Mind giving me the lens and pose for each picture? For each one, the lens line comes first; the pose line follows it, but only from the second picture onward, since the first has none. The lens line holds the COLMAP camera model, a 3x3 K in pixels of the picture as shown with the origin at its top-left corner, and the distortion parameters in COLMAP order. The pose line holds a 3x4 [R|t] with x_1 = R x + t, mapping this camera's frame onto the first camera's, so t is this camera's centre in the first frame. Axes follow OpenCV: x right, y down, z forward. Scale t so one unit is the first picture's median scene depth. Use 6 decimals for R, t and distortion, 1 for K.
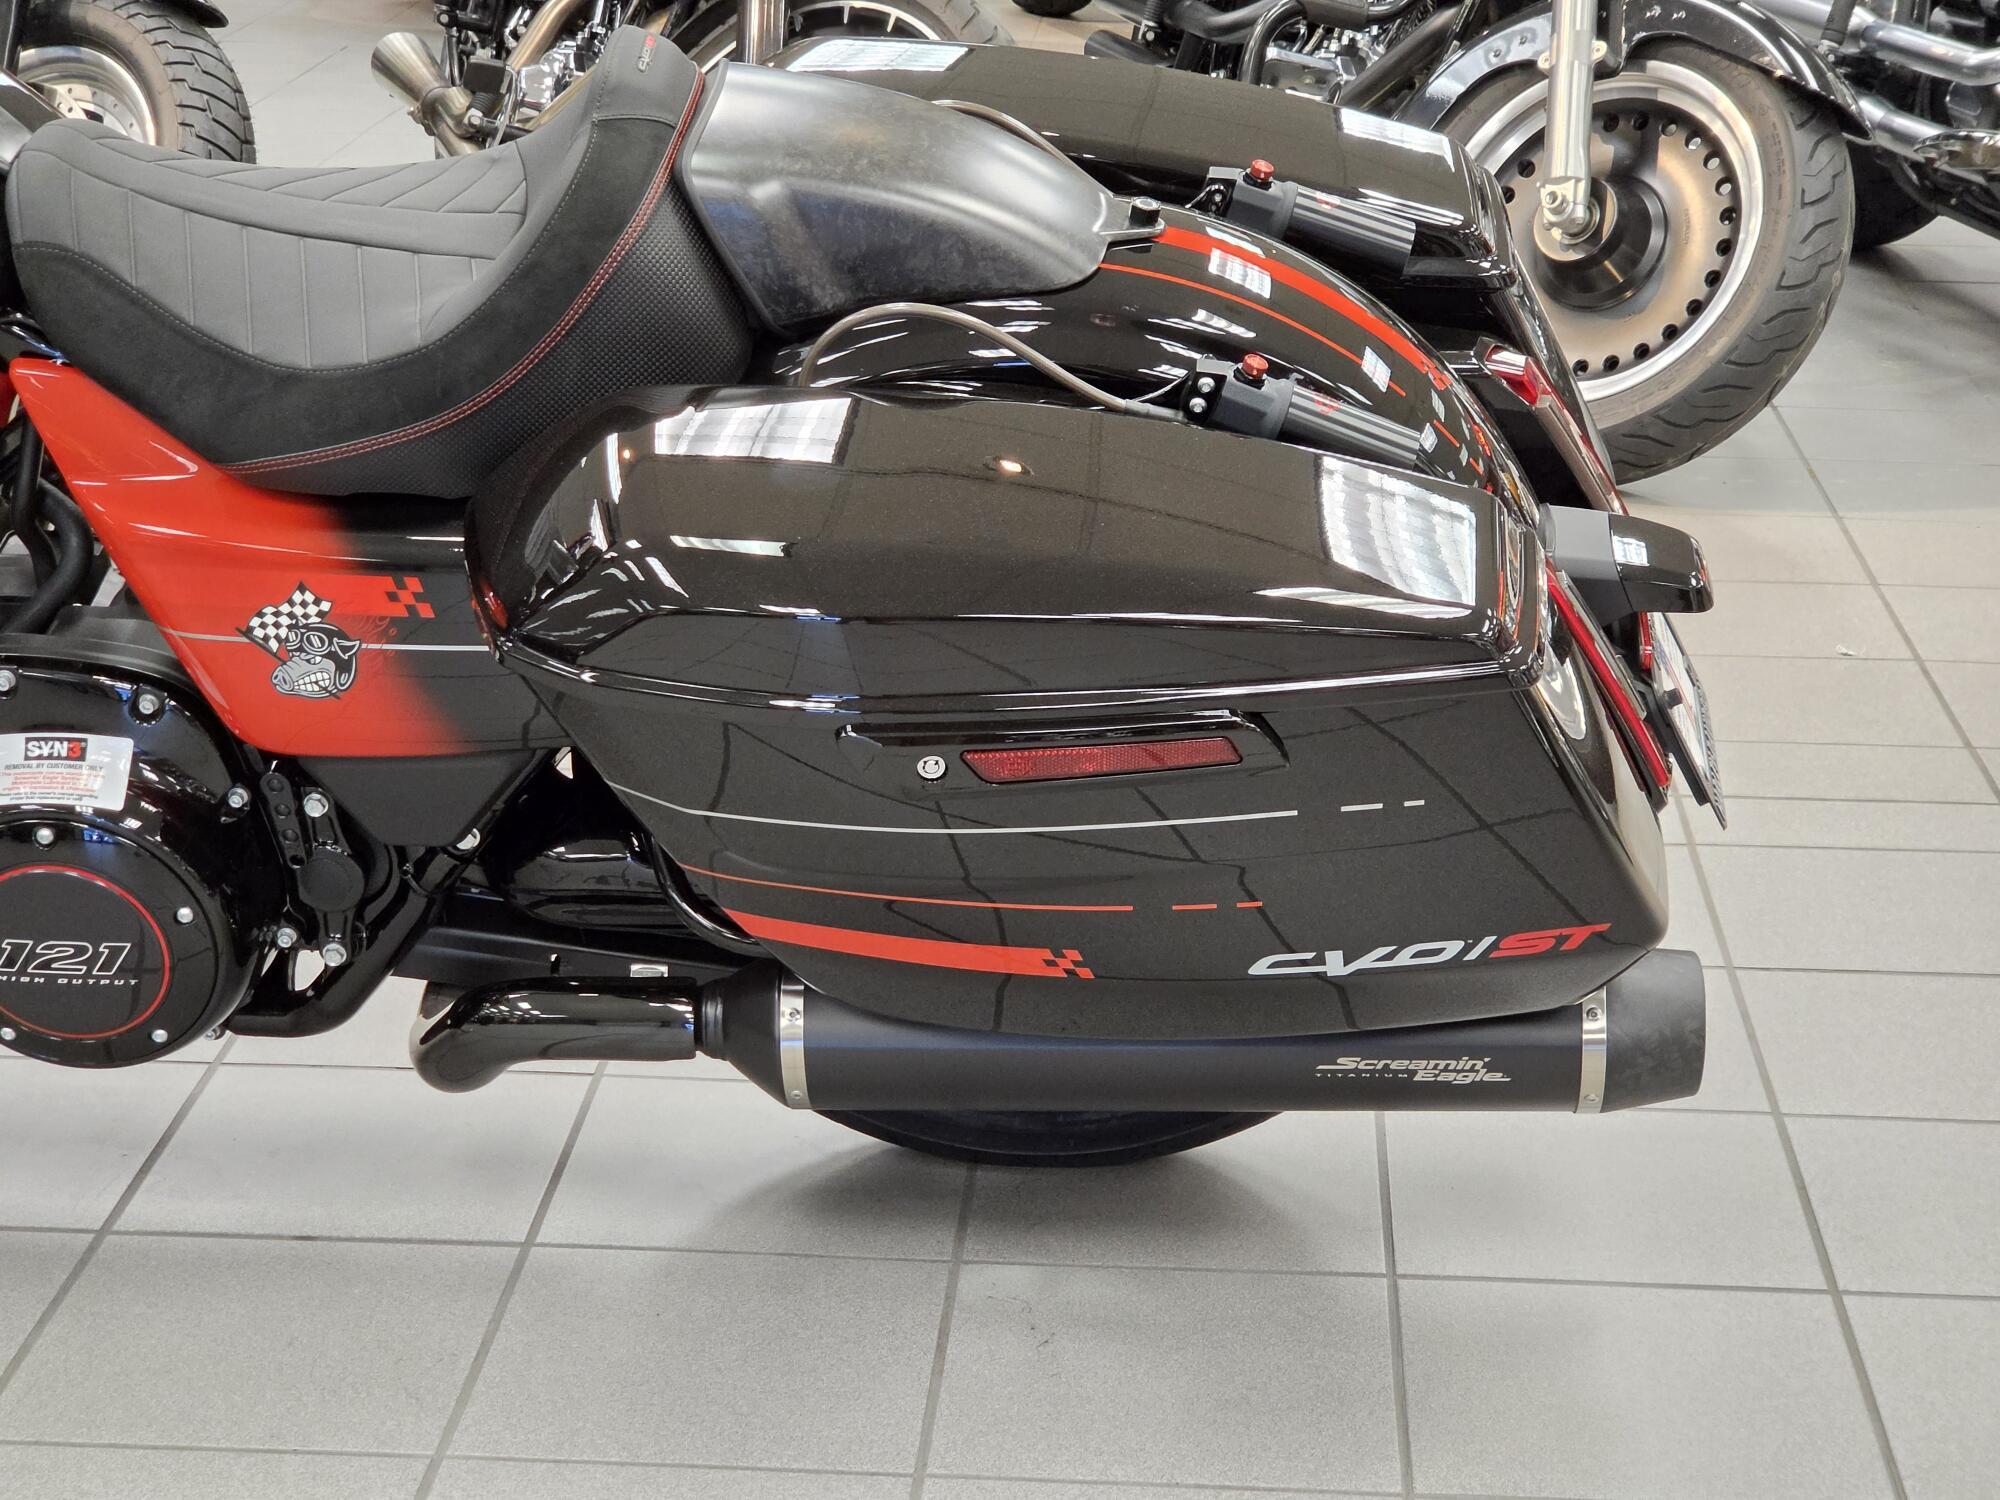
lens RADIAL K [[3840.6, 0, 1002.1], [0, 3840.6, 741.6], [0, 0, 1]] dist [-0.076707, 1.354391]
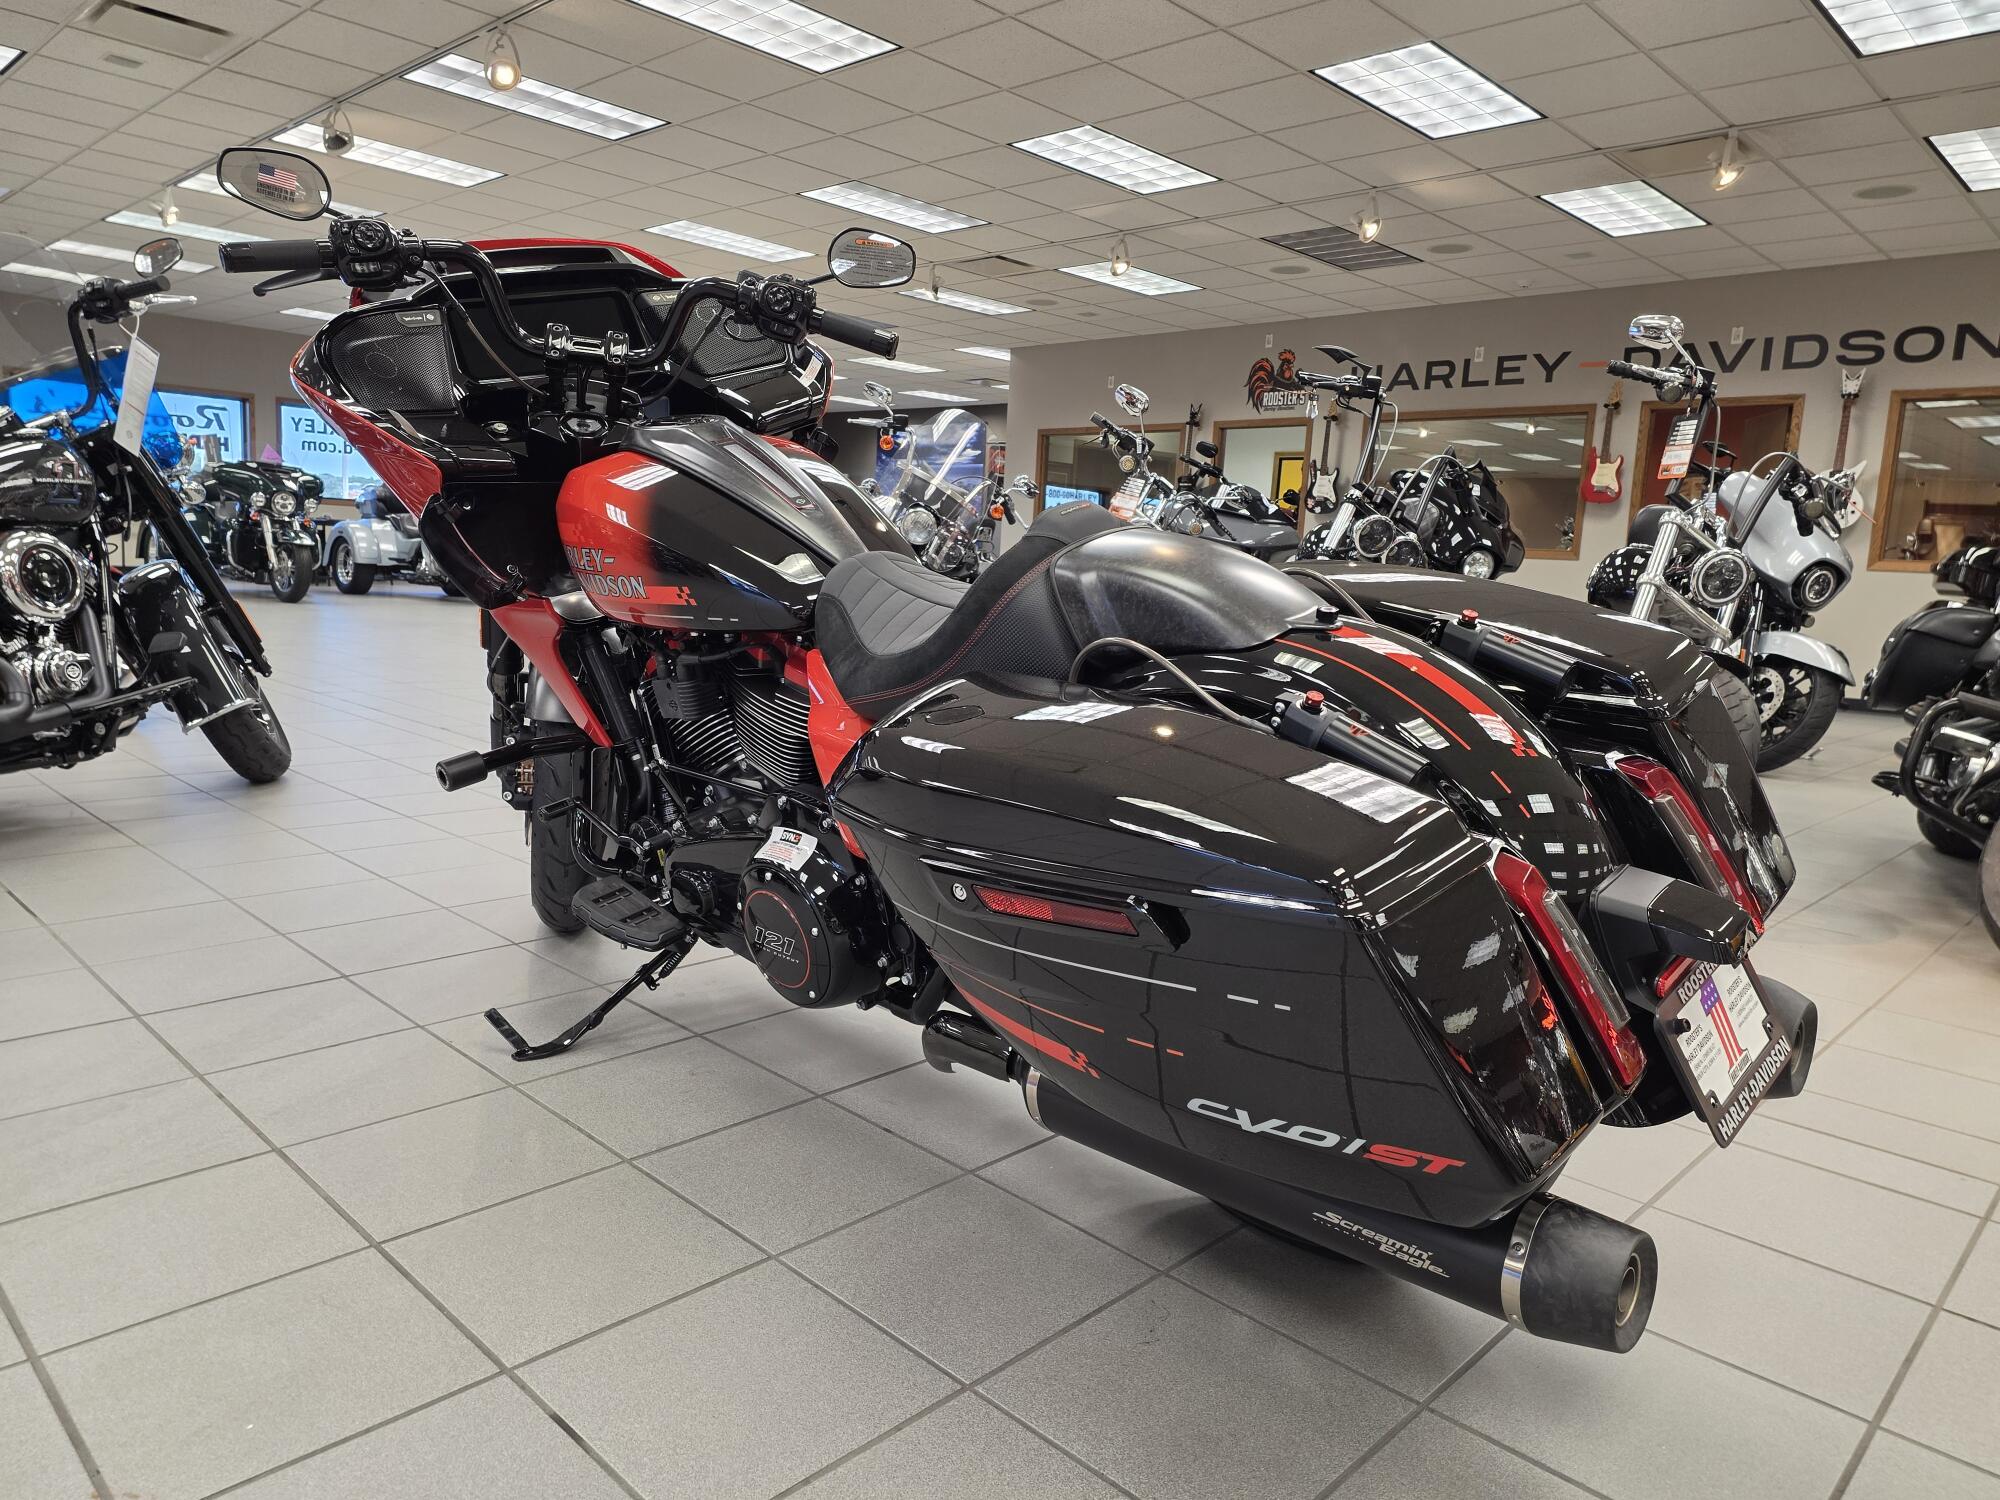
lens RADIAL K [[1339.2, 0, 992.7], [0, 1339.2, 728.2], [0, 0, 1]] dist [0.061252, -0.053191]
pose [[0.750521, 0.115461, -0.650681, 0.297312], [-0.247050, 0.962248, -0.114210, 0.000966], [0.612930, 0.246469, 0.750713, 0.530197]]
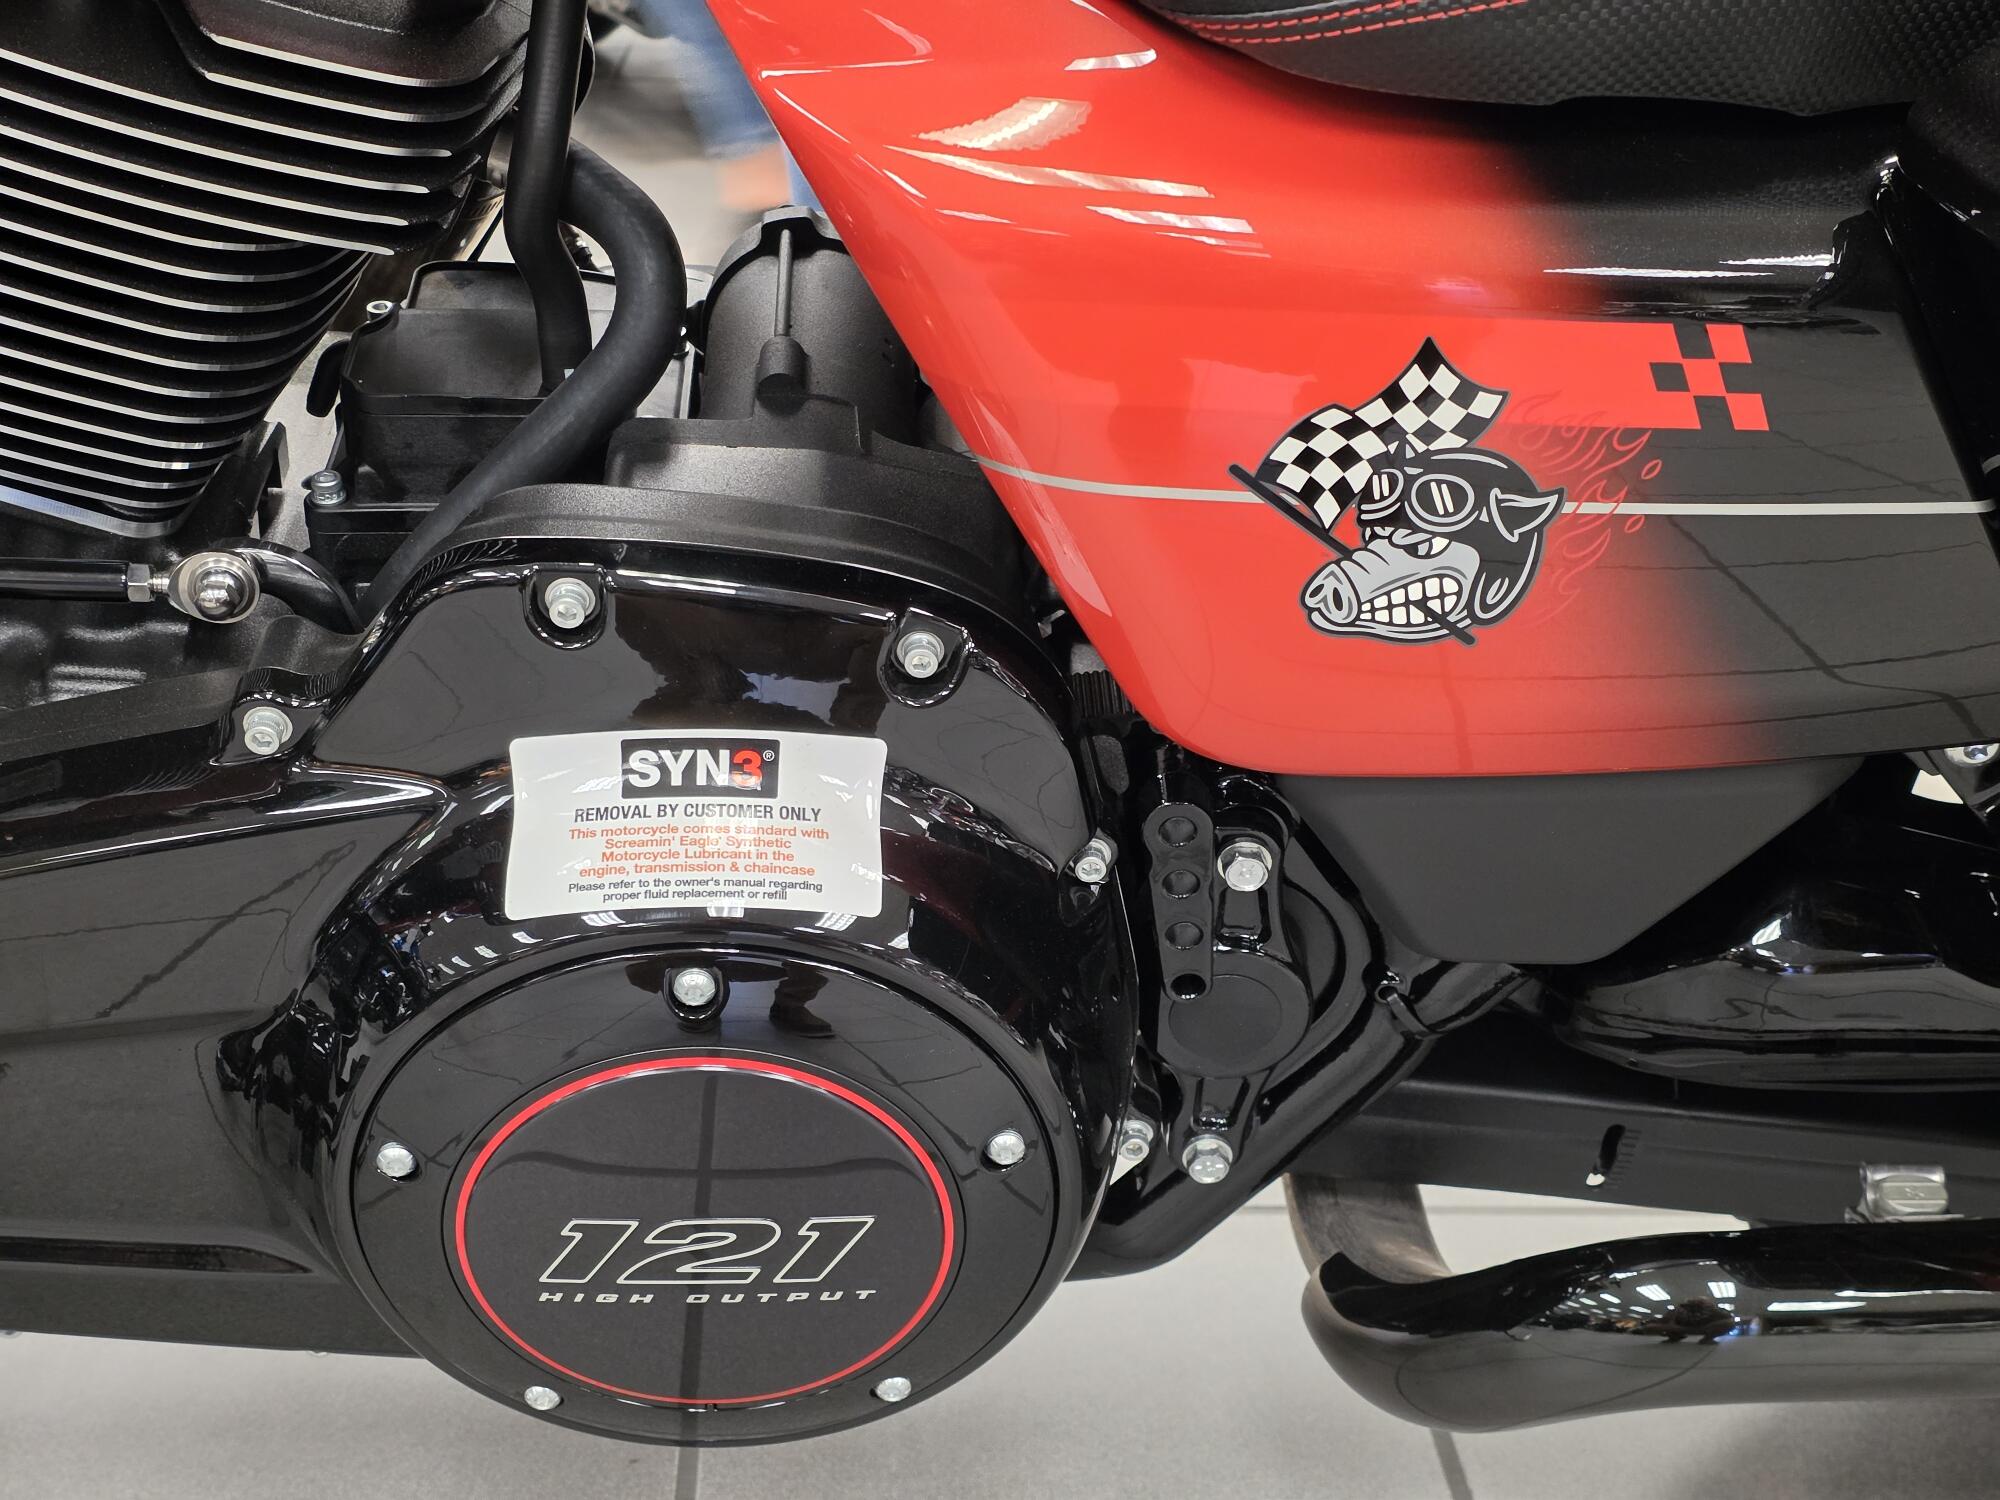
lens RADIAL K [[2623.3, 0, 992.1], [0, 2623.3, 714.6], [0, 0, 1]] dist [0.144606, -0.019107]
pose [[0.992427, -0.024063, 0.120454, -0.255212], [0.015561, 0.997352, 0.071037, -0.023797], [-0.121844, -0.068625, 0.990174, 0.735935]]
